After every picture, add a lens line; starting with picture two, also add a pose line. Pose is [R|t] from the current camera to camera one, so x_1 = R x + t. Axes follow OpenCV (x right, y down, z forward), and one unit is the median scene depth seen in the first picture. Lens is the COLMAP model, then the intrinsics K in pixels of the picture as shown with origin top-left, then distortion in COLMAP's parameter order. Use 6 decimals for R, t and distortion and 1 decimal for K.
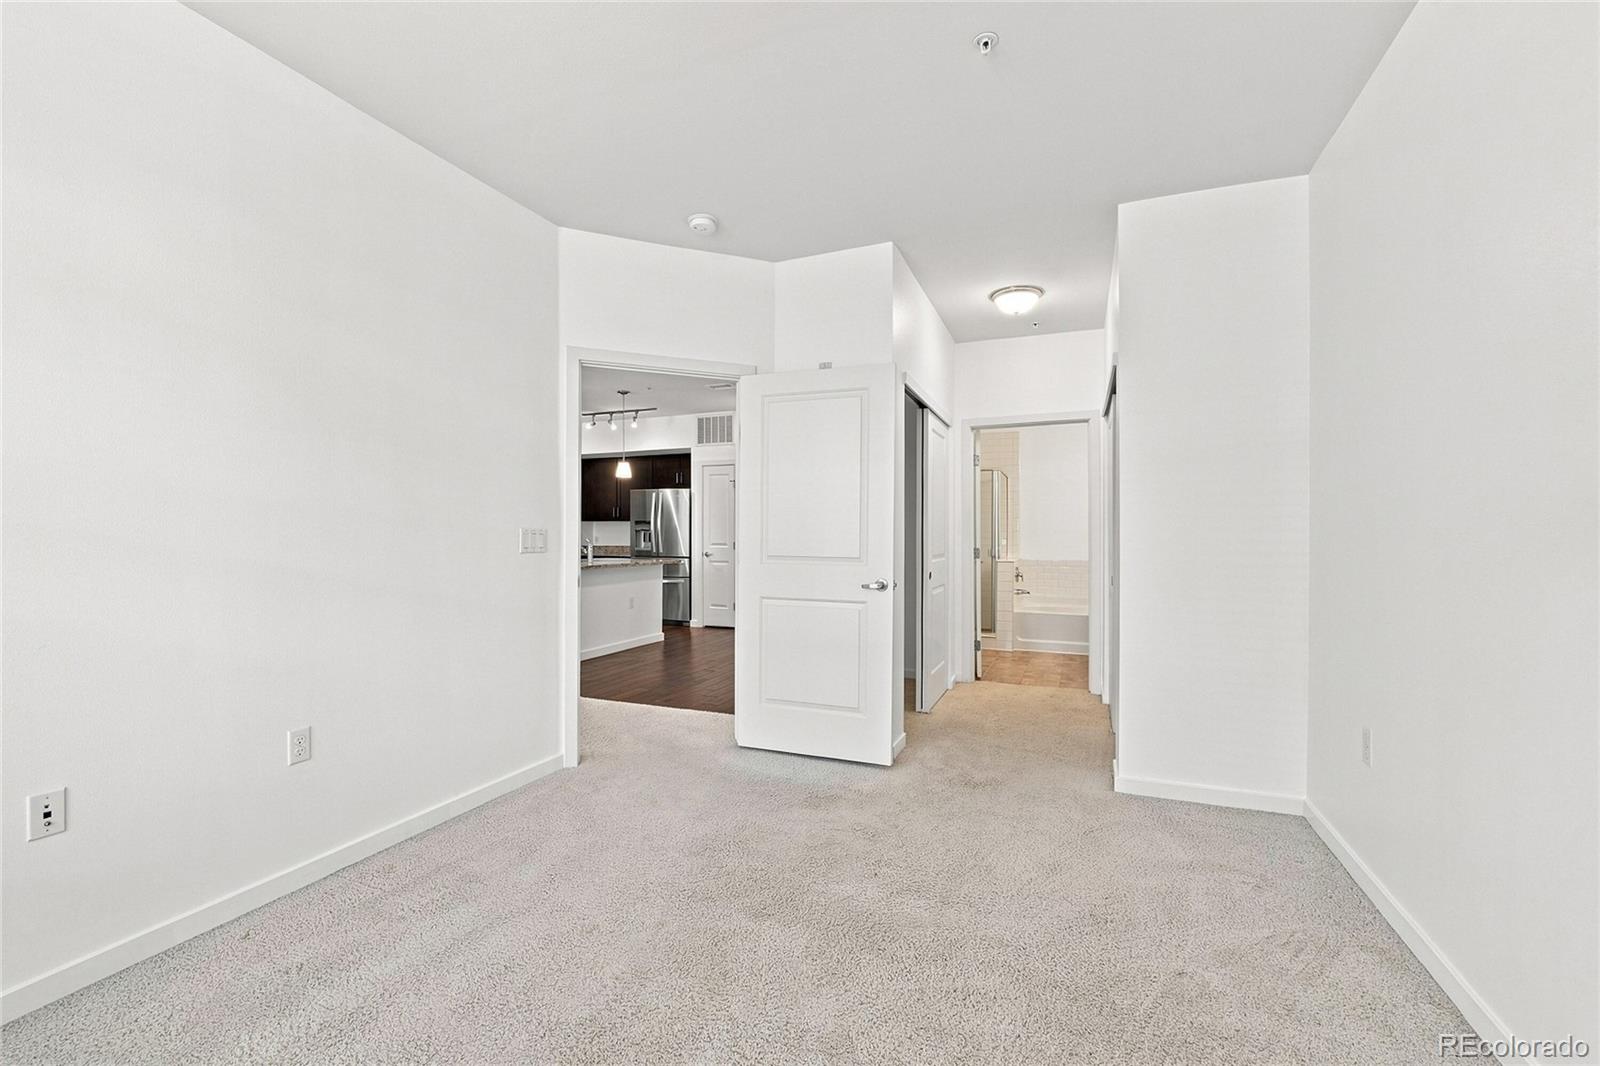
lens RADIAL K [[691.3, 0, 800.0], [0, 691.3, 533.0], [0, 0, 1]] dist [0.000126, -0.000003]
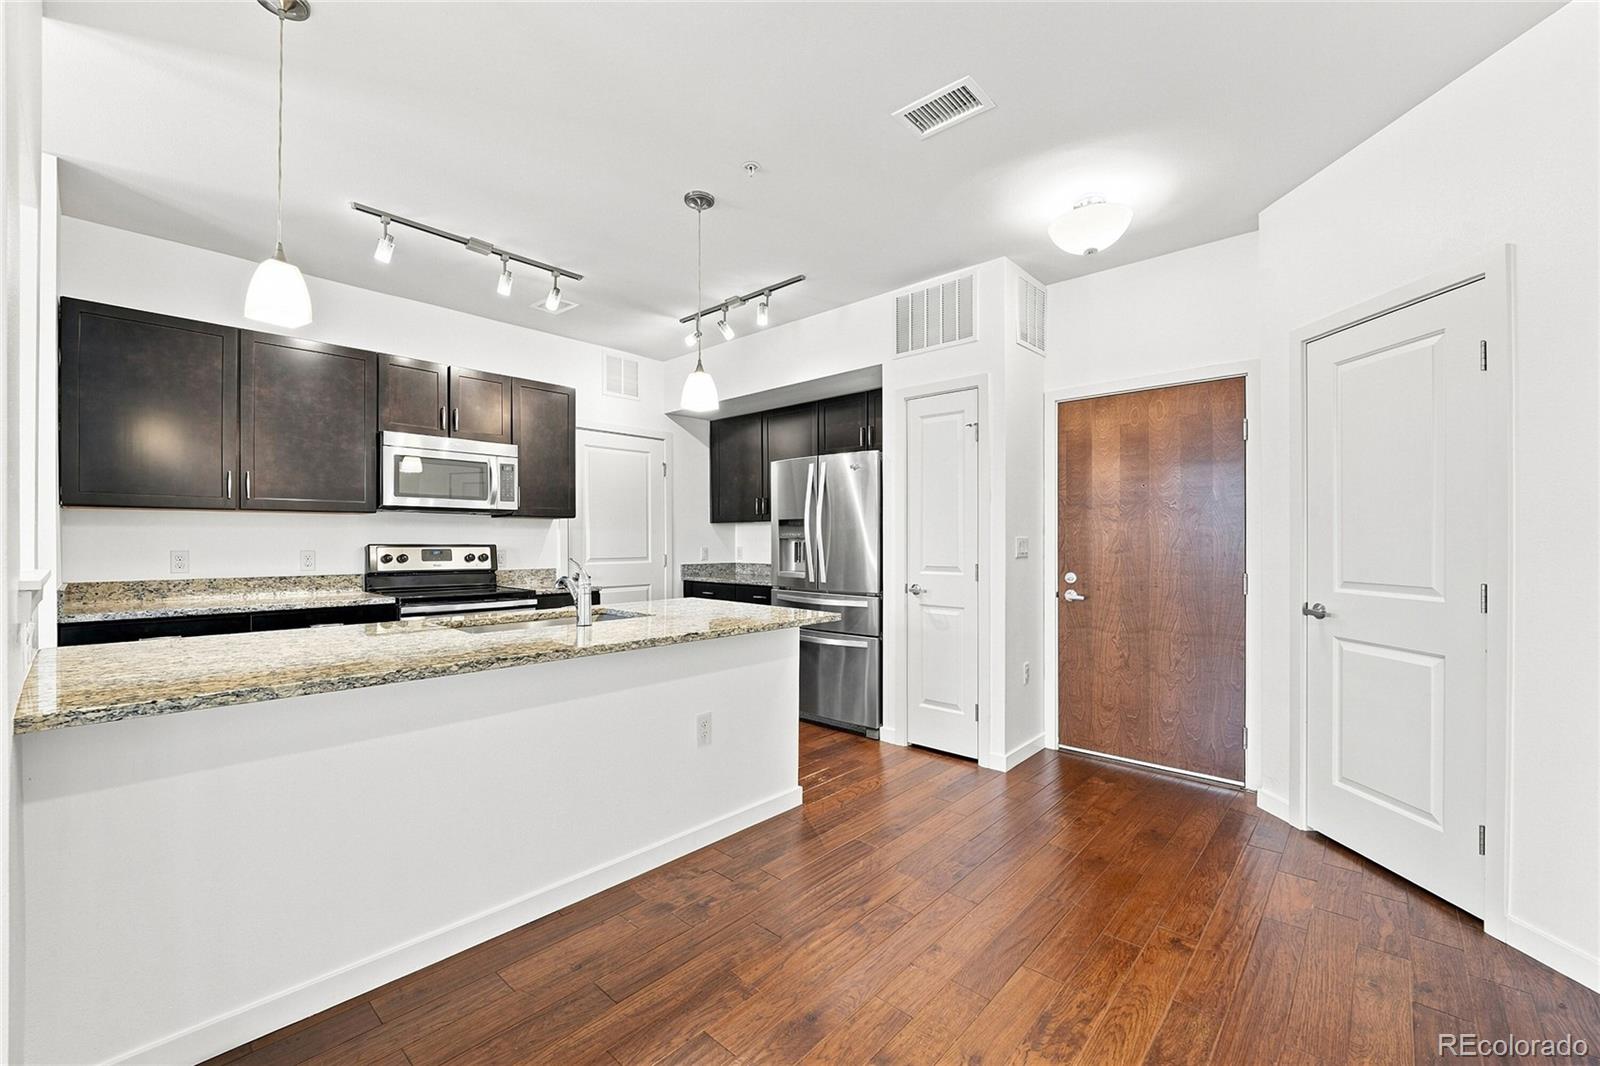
lens RADIAL K [[649.8, 0, 794.3], [0, 649.8, 540.2], [0, 0, 1]] dist [-0.000236, -0.000009]
pose [[0.937724, -0.001284, -0.347380, -0.058508], [0.000991, 0.999999, -0.001021, -0.001891], [0.347381, 0.000613, 0.937724, 0.555194]]
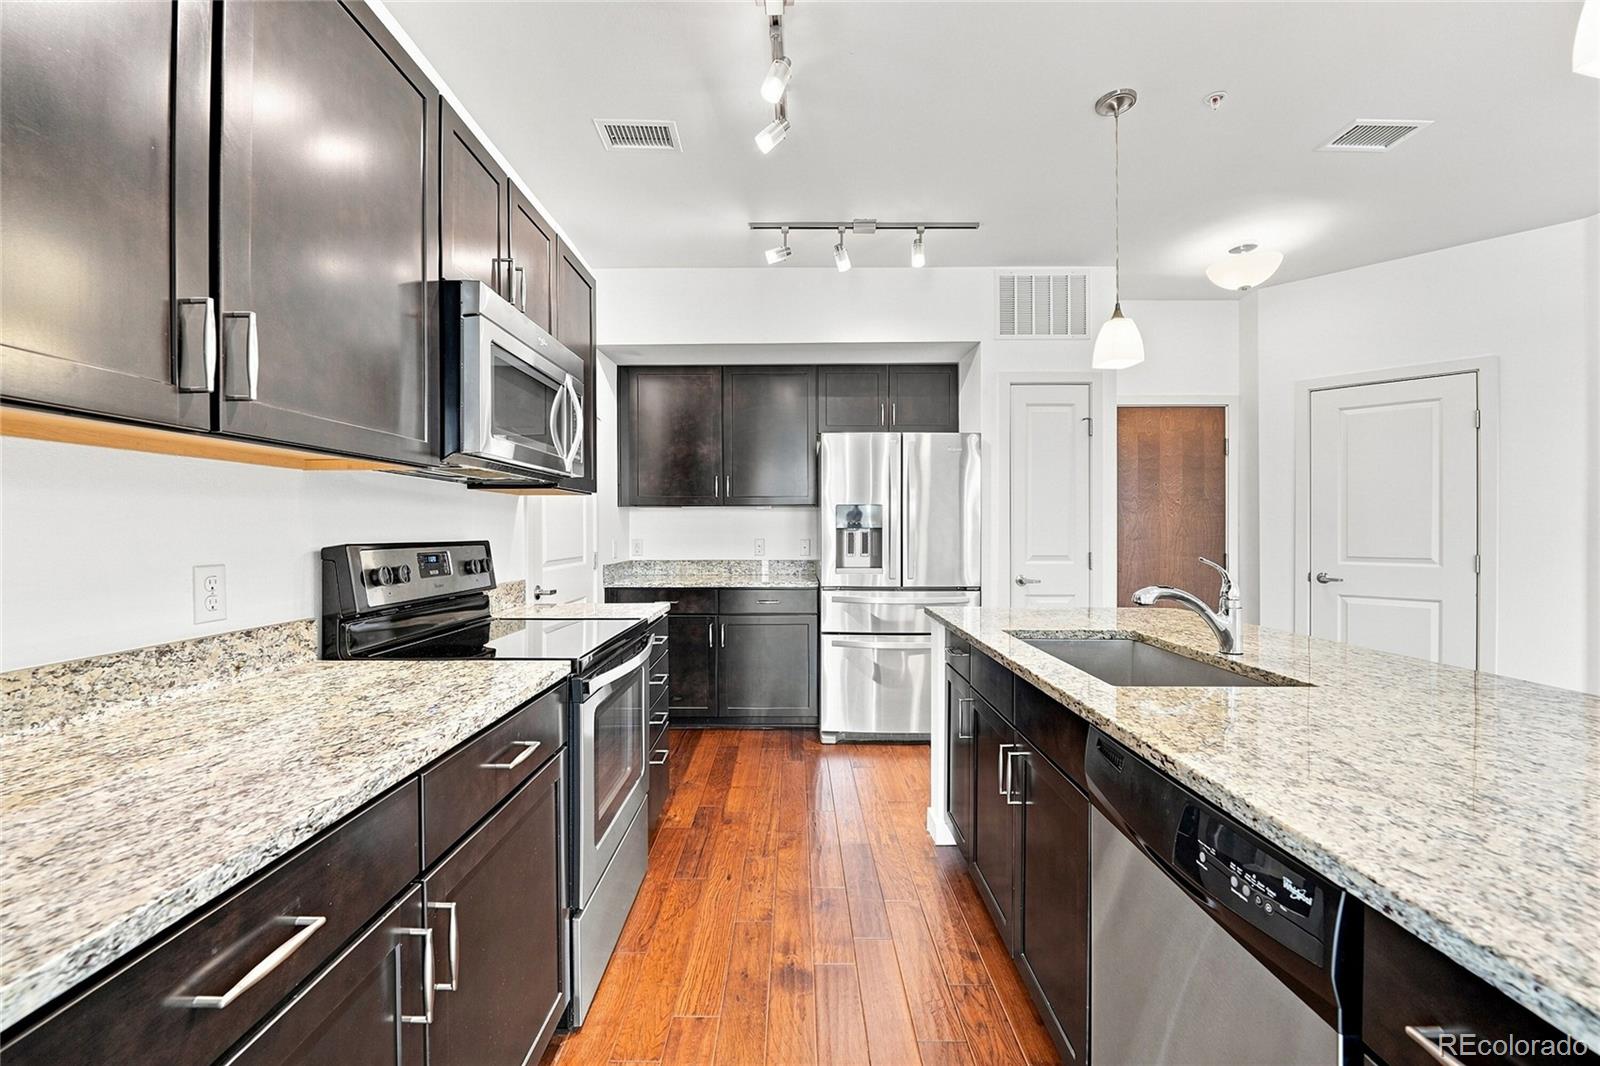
lens RADIAL K [[659.4, 0, 798.6], [0, 659.4, 526.4], [0, 0, 1]] dist [-0.002043, -0.000126]
pose [[0.923136, -0.001679, 0.384470, -0.429859], [0.002803, 0.999993, -0.002364, -0.003614], [-0.384463, 0.003260, 0.923135, 0.649593]]
